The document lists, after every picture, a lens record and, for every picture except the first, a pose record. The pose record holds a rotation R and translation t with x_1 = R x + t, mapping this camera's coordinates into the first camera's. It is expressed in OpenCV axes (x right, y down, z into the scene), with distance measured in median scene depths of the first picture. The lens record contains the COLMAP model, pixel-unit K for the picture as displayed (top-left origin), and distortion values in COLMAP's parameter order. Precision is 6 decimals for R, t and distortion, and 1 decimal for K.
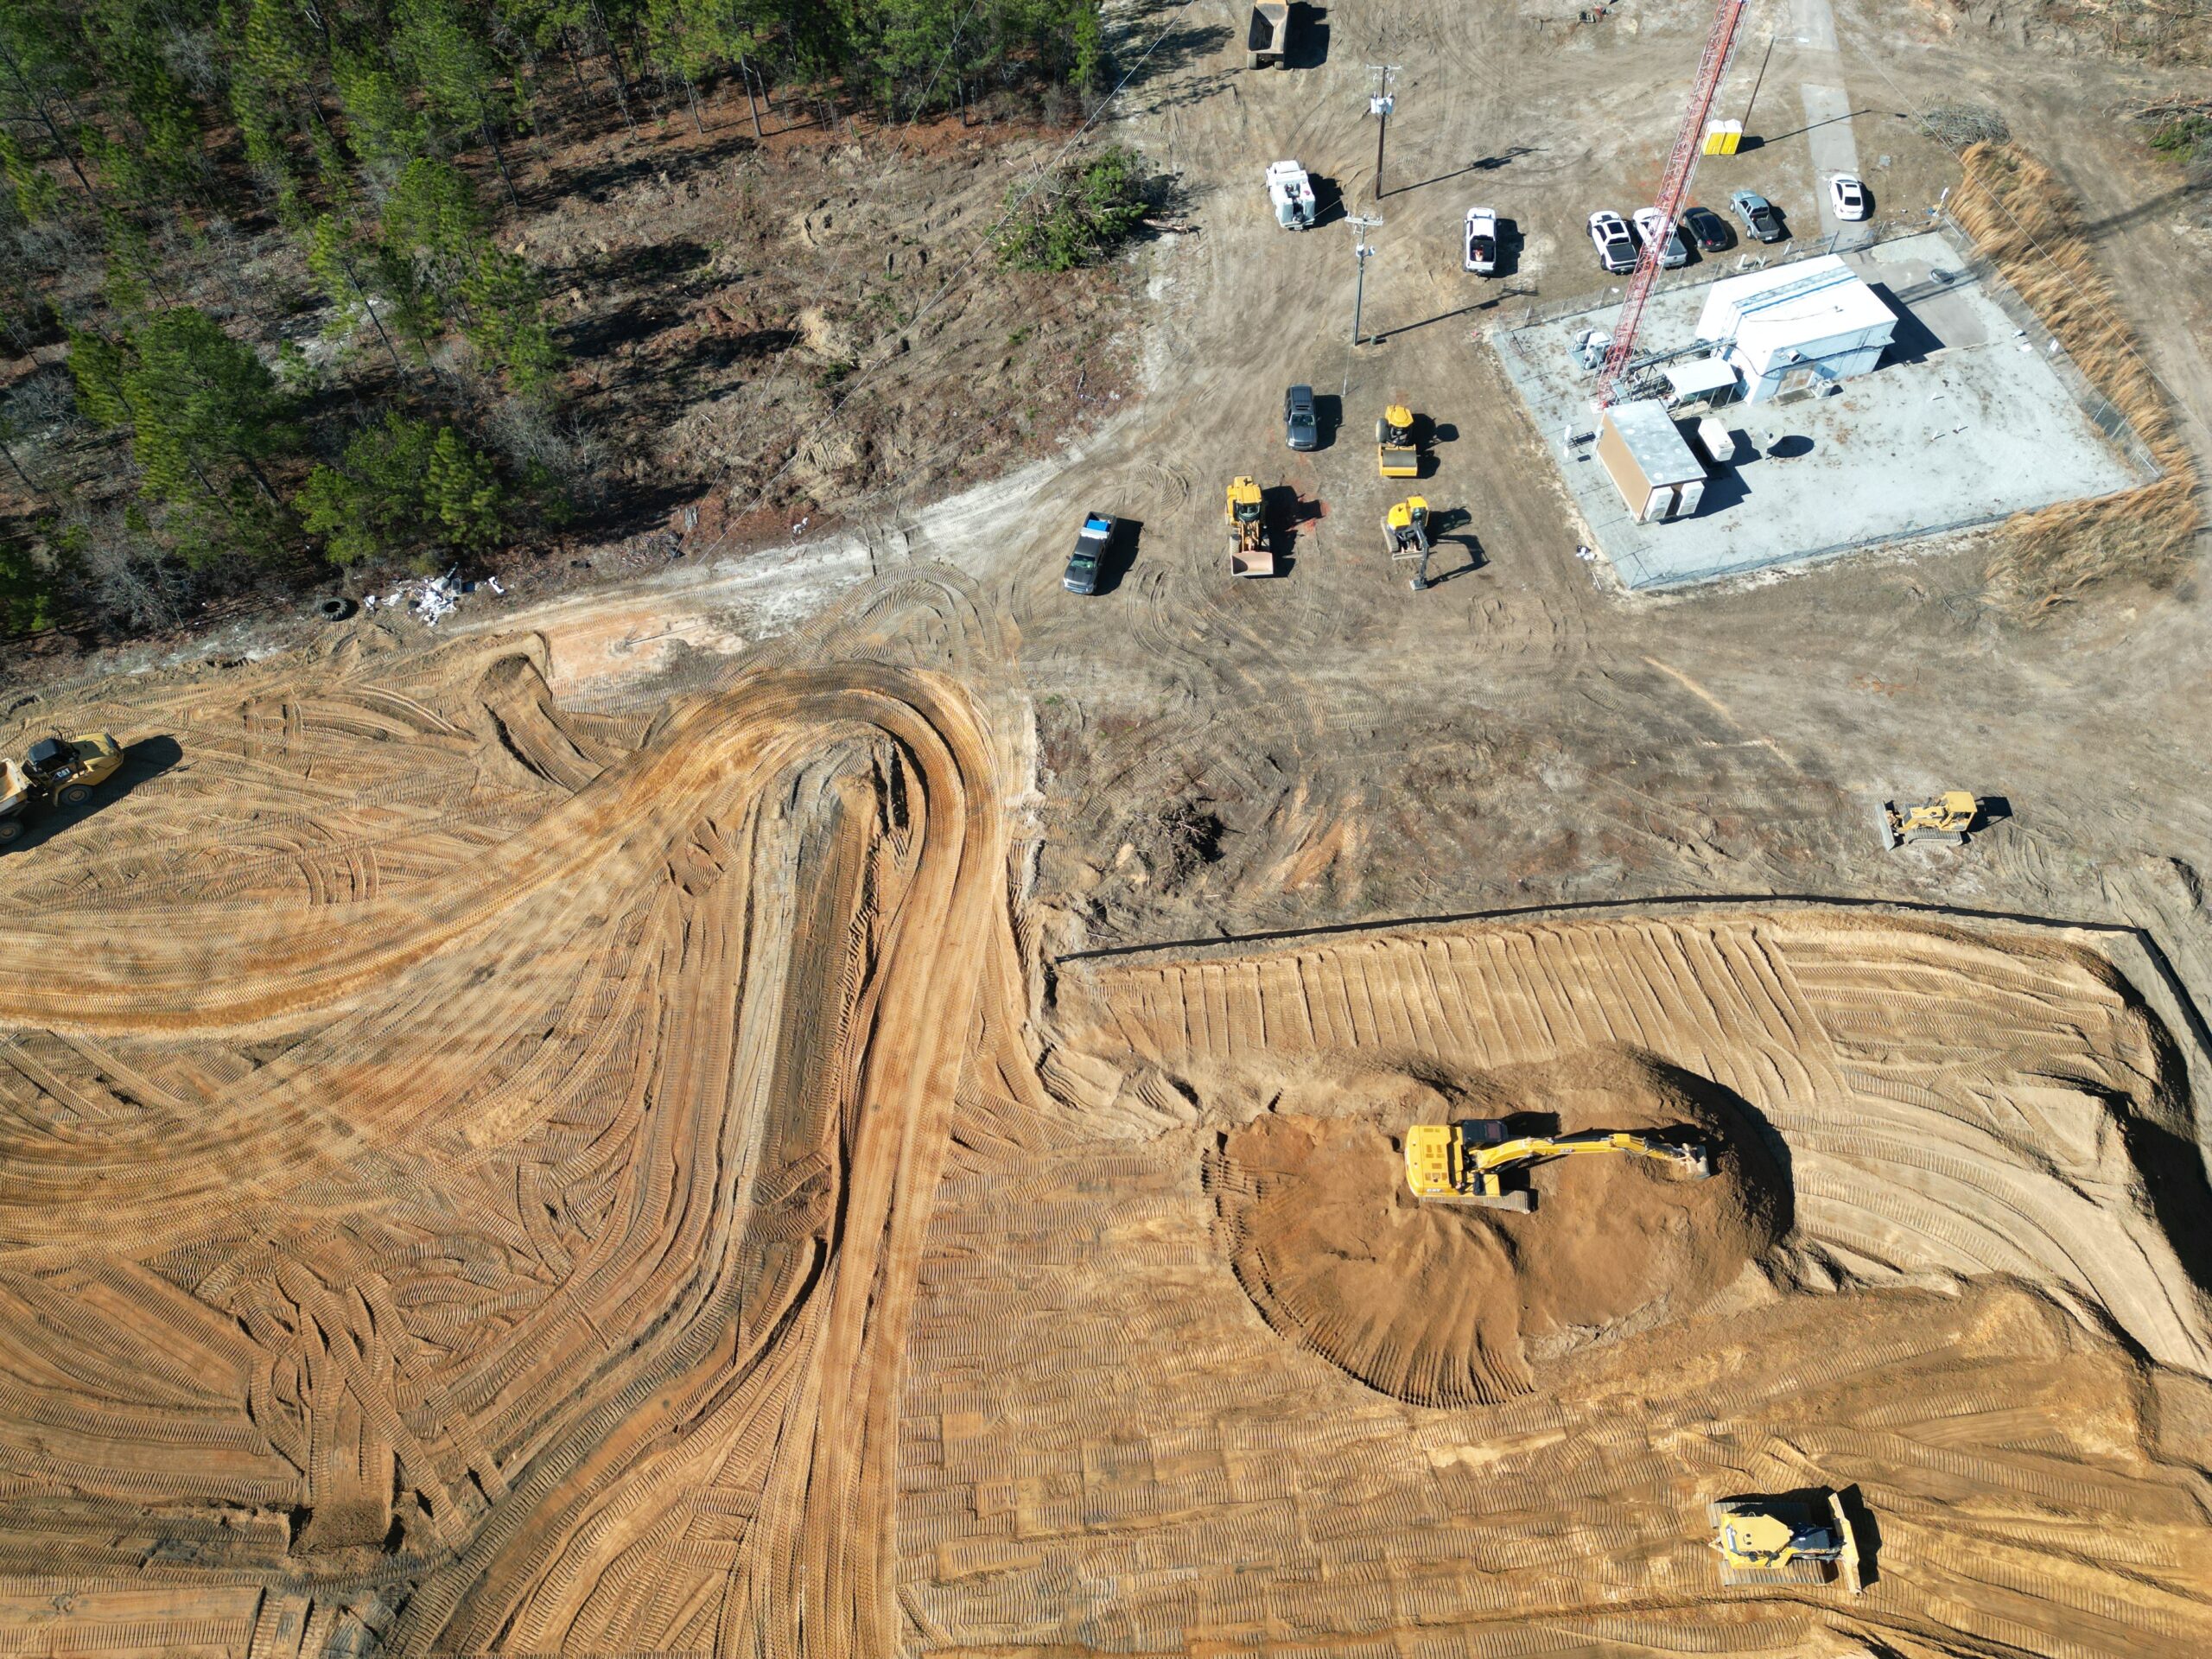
lens RADIAL K [[1550.4, 0, 1110.1], [0, 1550.4, 835.1], [0, 0, 1]] dist [0.084401, -0.082408]
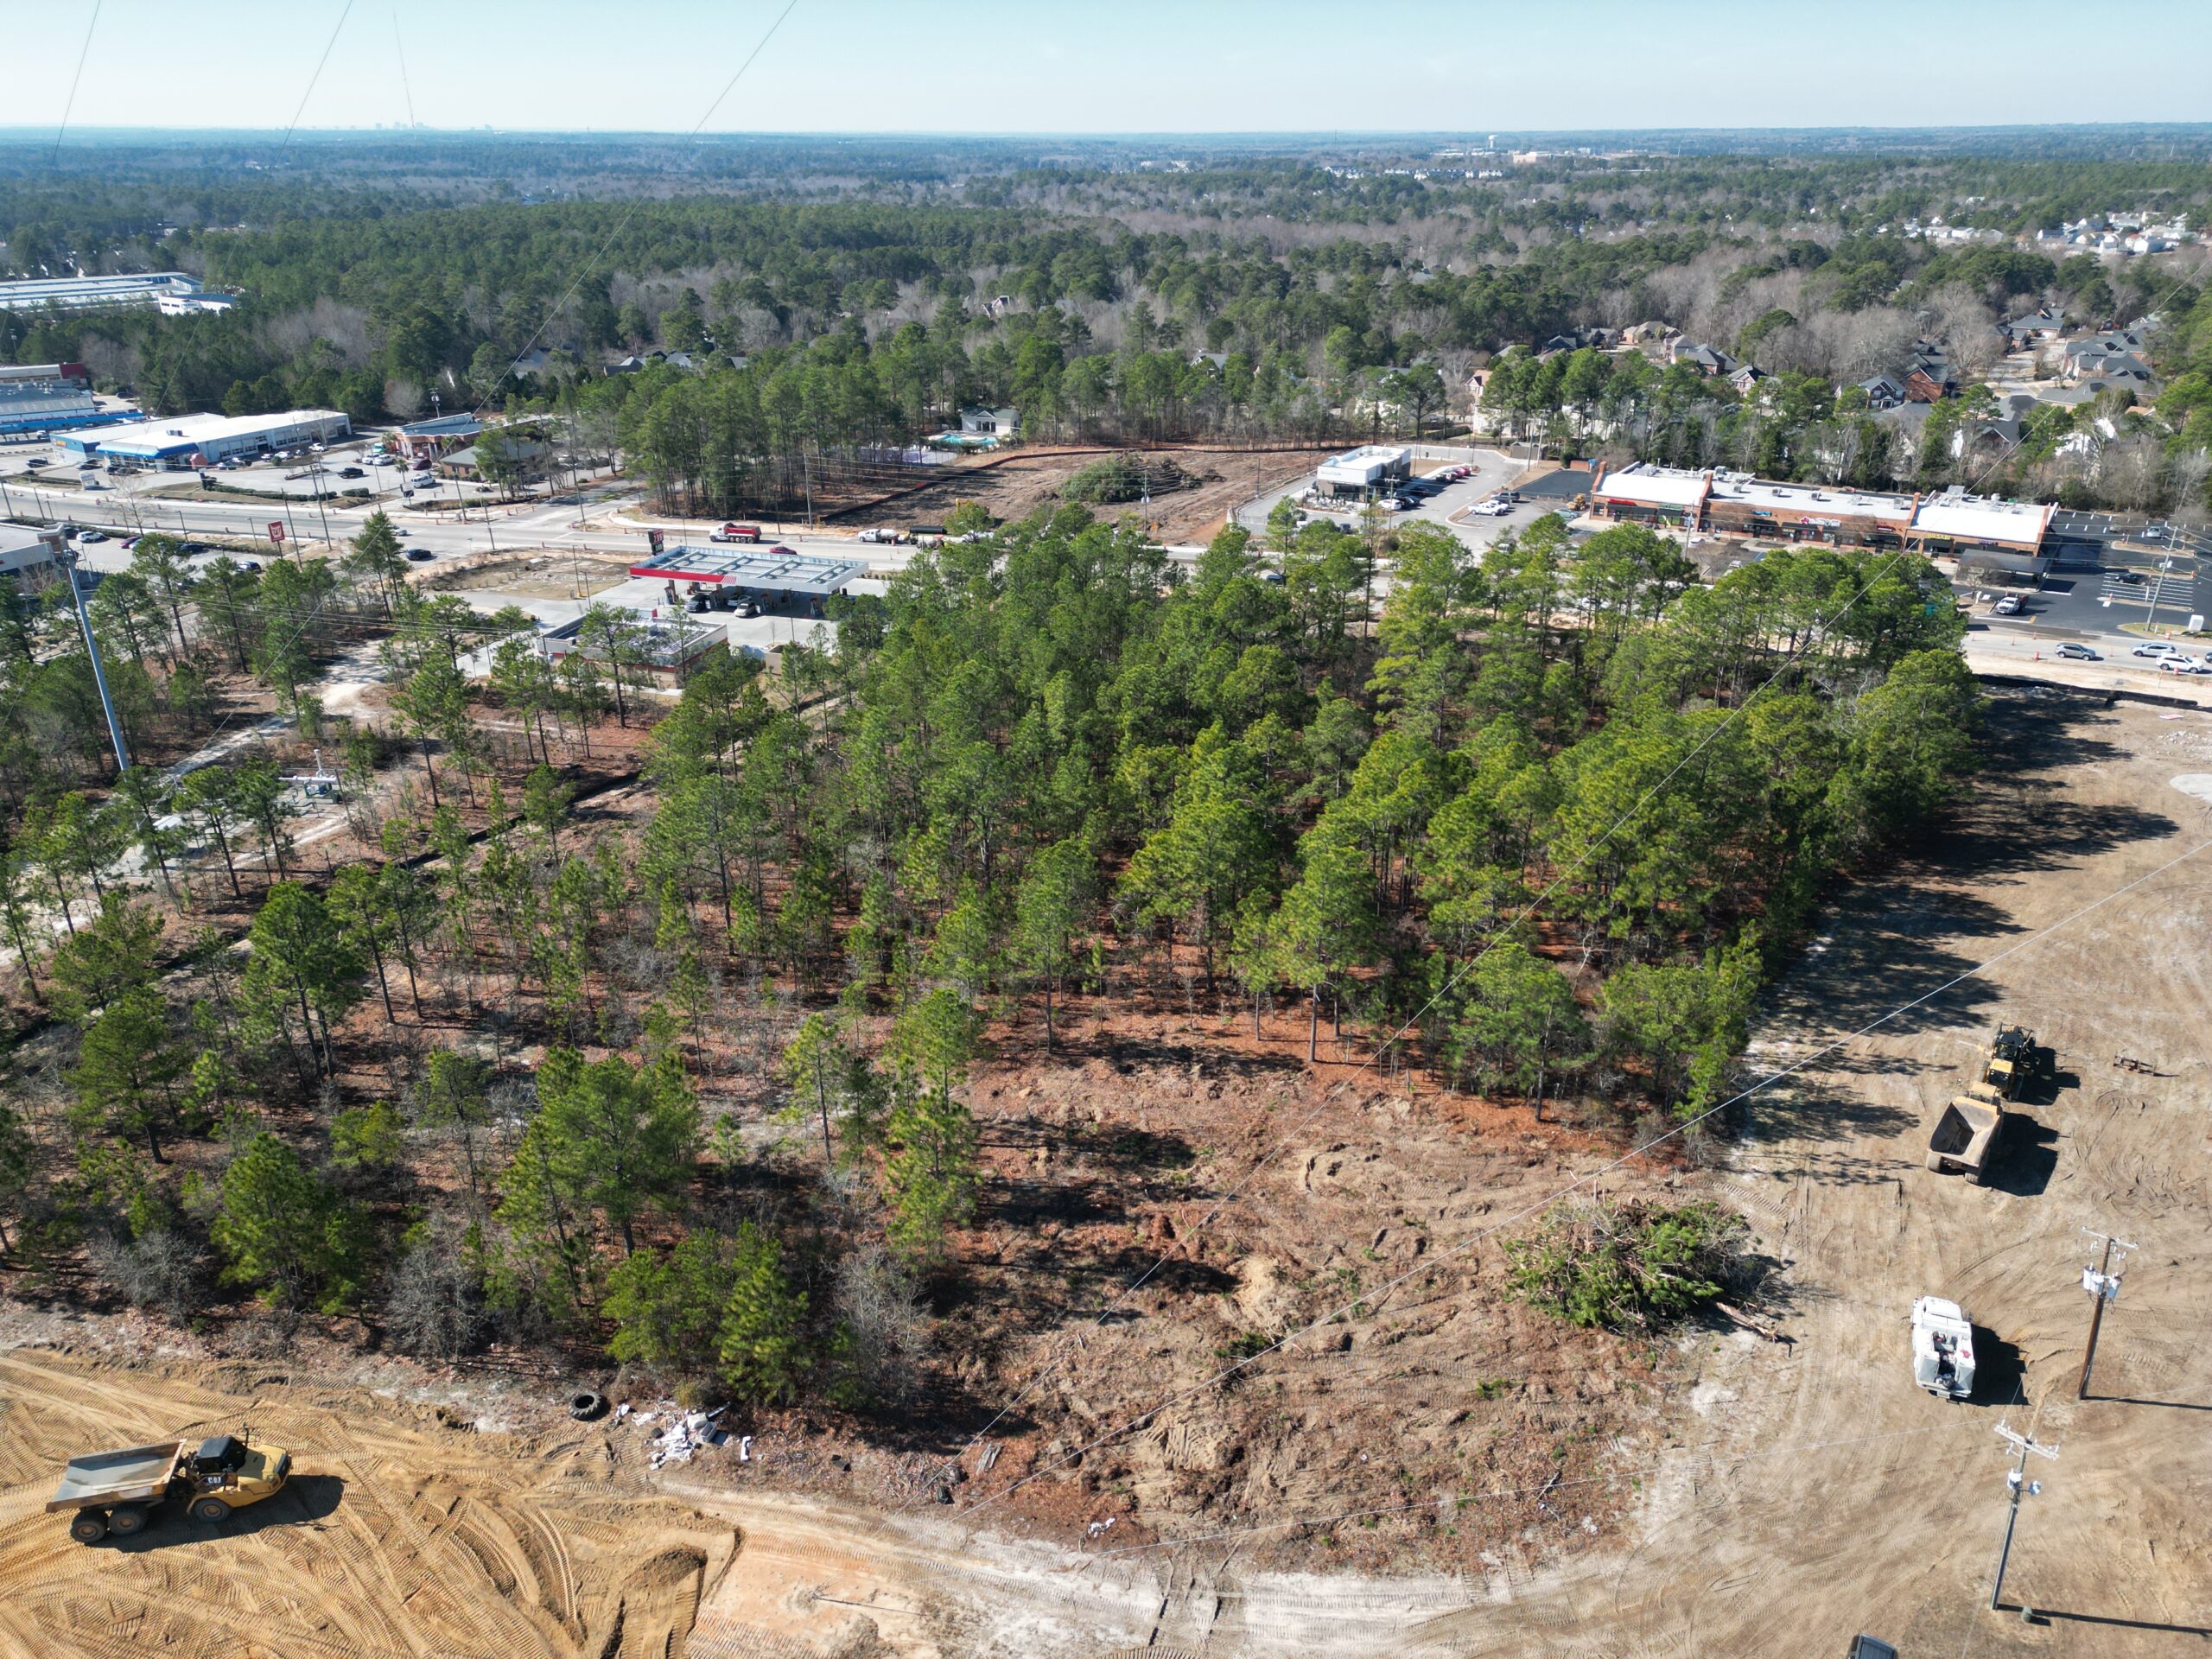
lens RADIAL K [[1550.4, 0, 1110.1], [0, 1550.4, 835.1], [0, 0, 1]] dist [0.084401, -0.082408]
pose [[0.860235, 0.221834, -0.459114, 0.076558], [-0.426264, 0.806972, -0.408772, -0.154911], [0.279813, 0.547344, 0.788746, 0.215382]]
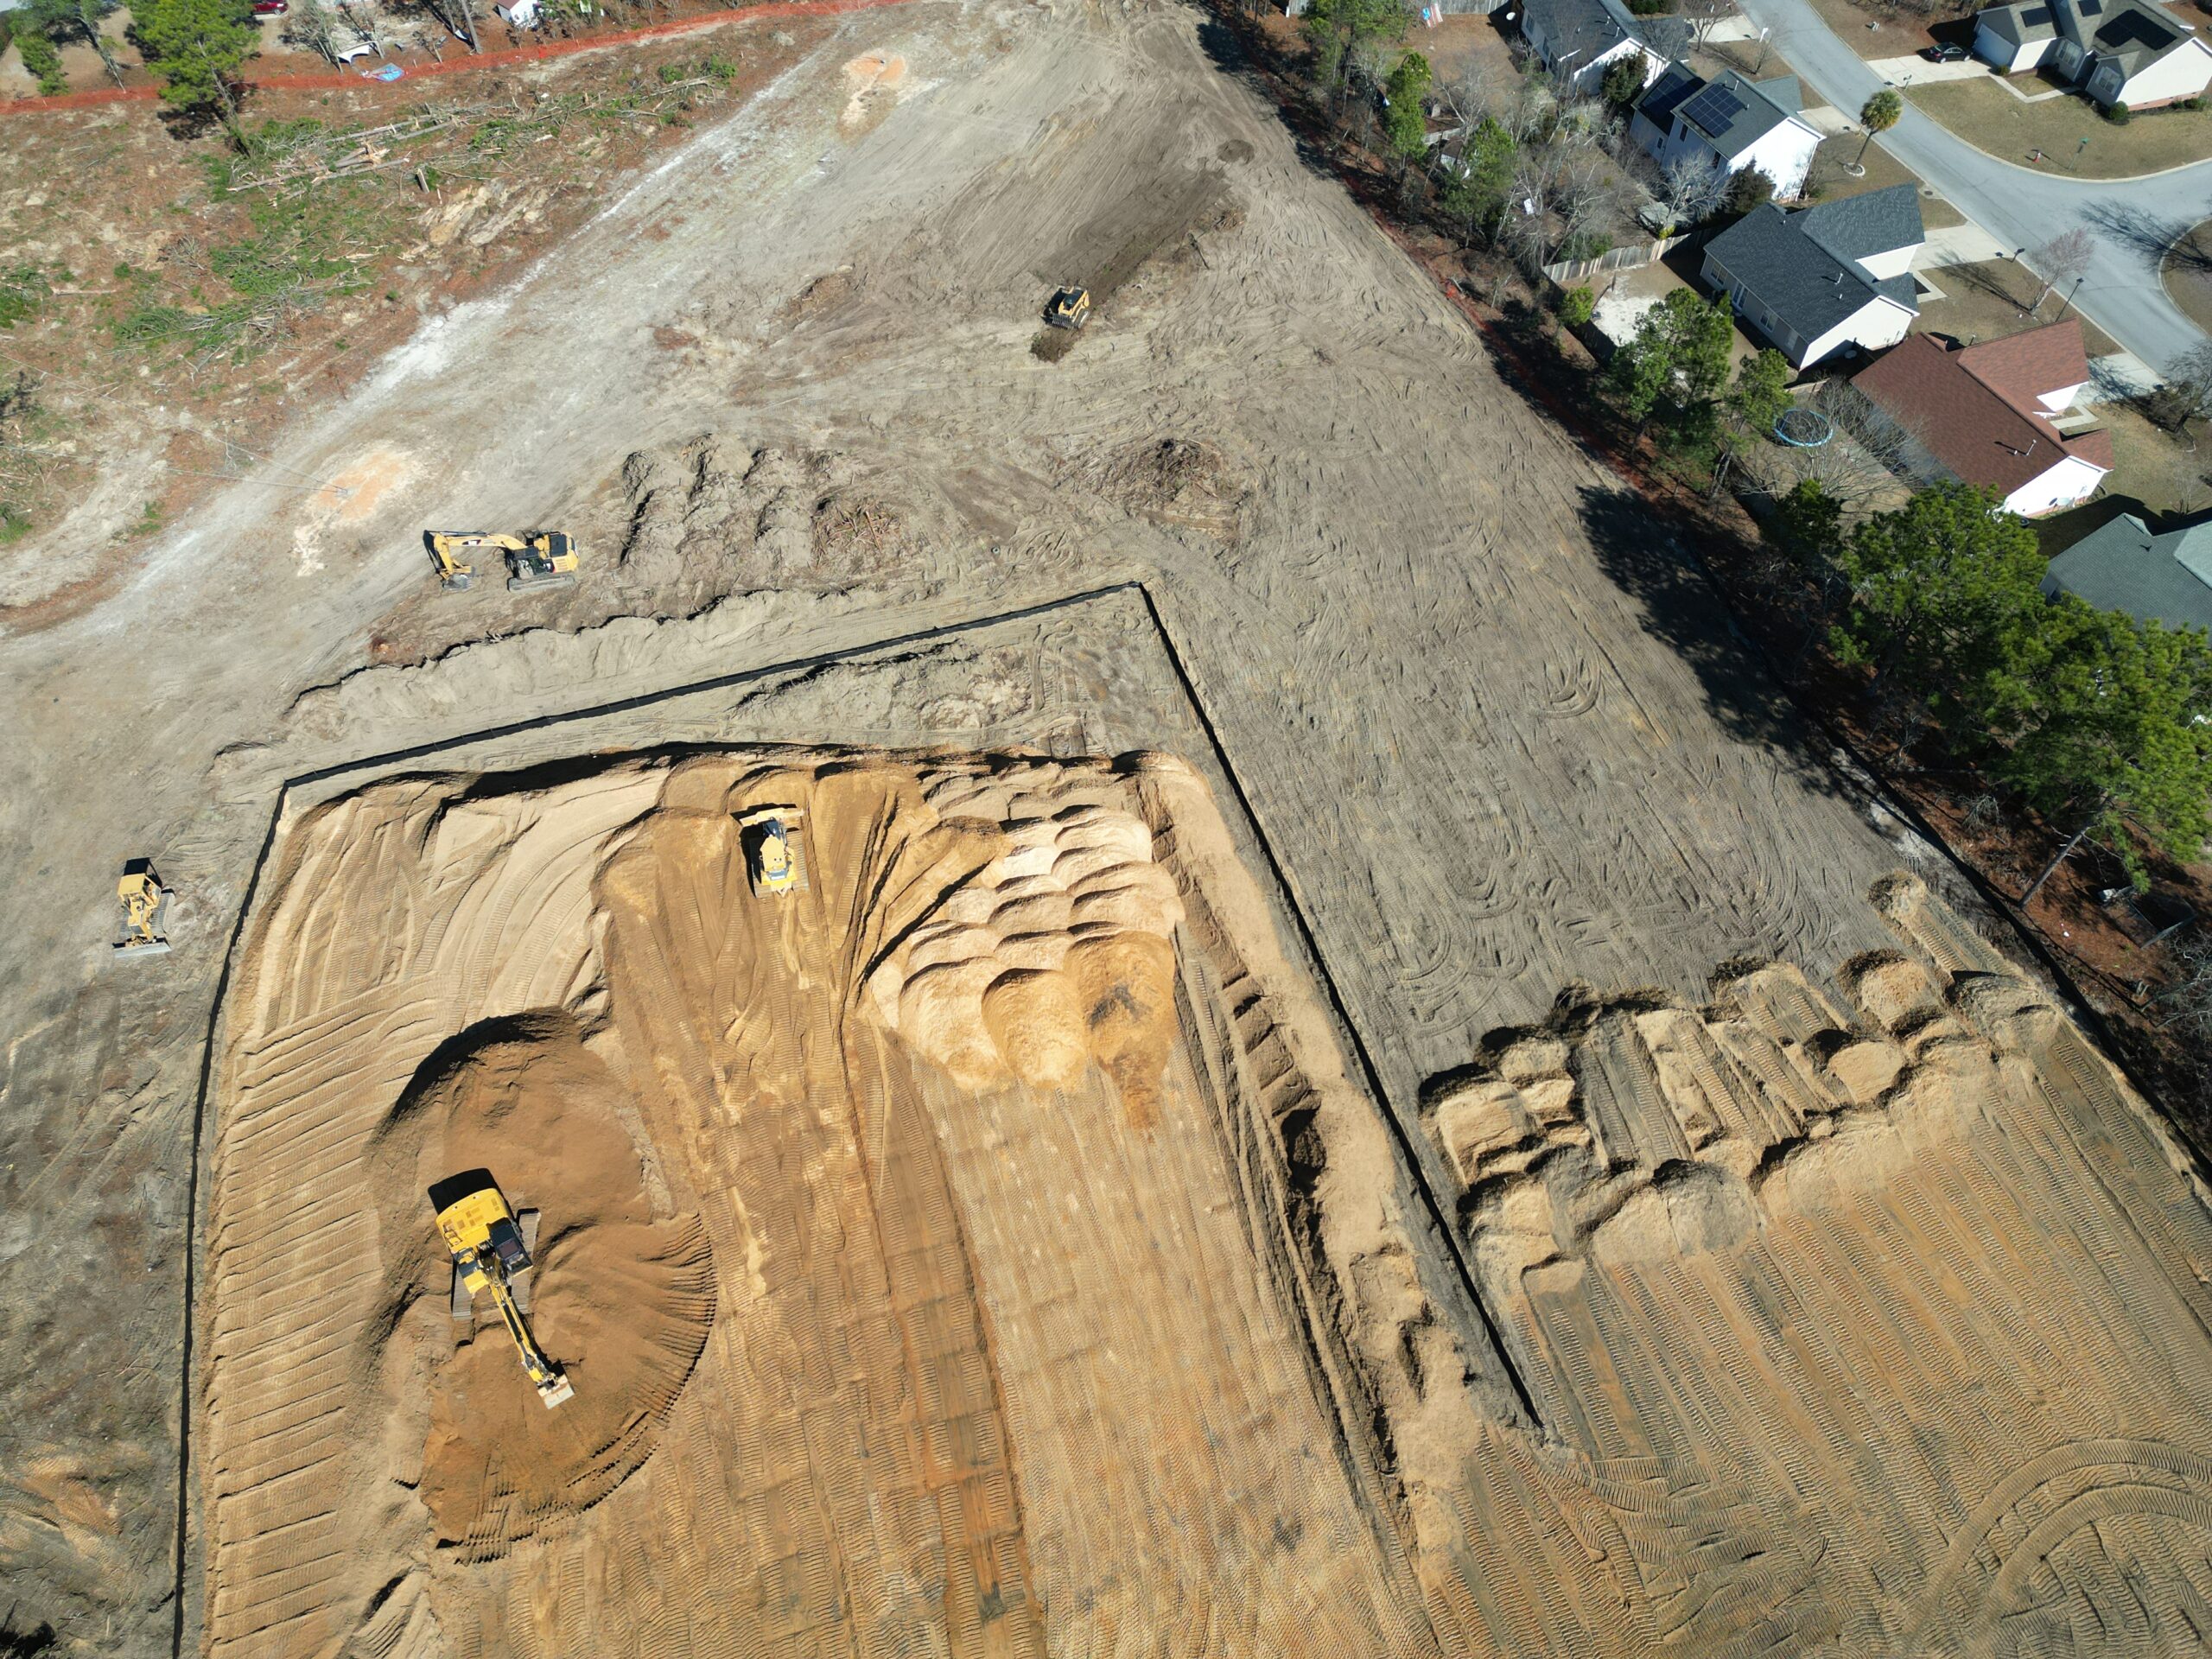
lens RADIAL K [[1550.4, 0, 1110.1], [0, 1550.4, 835.1], [0, 0, 1]] dist [0.084401, -0.082408]
pose [[-0.208474, -0.769081, 0.604196, -0.188161], [0.815331, 0.204527, 0.541668, -0.056596], [-0.540161, 0.605543, 0.584417, -0.010704]]
